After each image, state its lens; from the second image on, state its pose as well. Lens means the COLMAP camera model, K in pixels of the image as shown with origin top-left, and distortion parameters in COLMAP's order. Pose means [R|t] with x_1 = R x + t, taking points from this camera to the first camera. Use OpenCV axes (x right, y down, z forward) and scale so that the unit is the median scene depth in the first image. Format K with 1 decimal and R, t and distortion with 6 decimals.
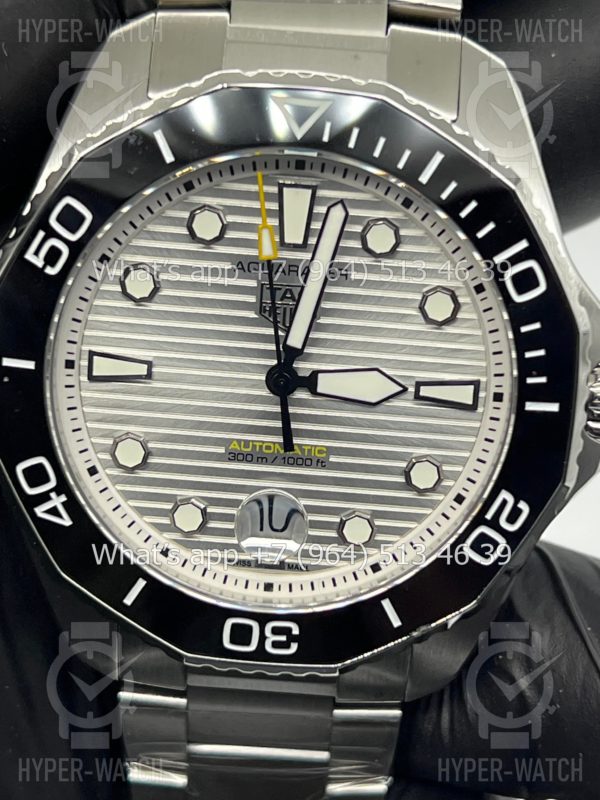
lens RADIAL K [[1845.5, 0, 299.4], [0, 1845.5, 395.4], [0, 0, 1]] dist [0.176569, 0.000000]
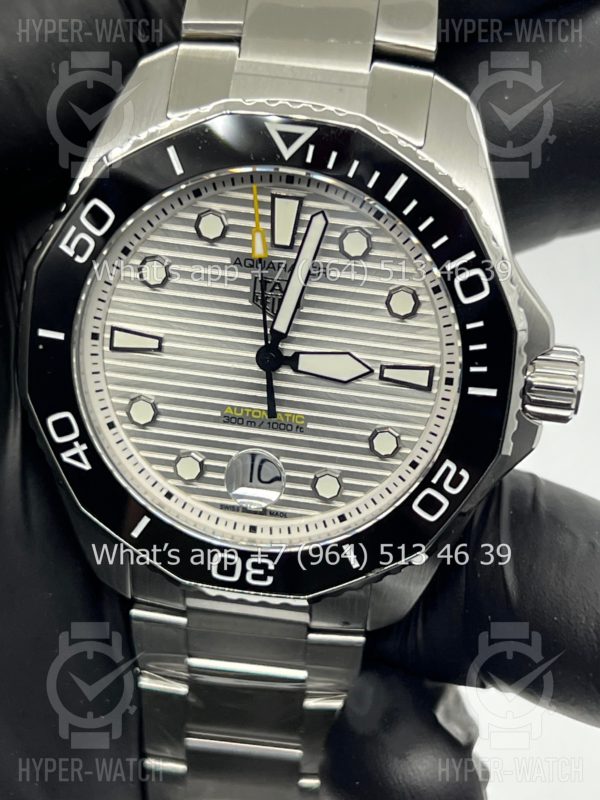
lens RADIAL K [[1845.5, 0, 298.8], [0, 1845.5, 420.7], [0, 0, 1]] dist [0.176569, 0.000000]
pose [[0.995608, 0.051273, -0.078333, 0.105823], [-0.047383, 0.997588, 0.050733, -0.029531], [0.080745, -0.046799, 0.995636, -0.193165]]
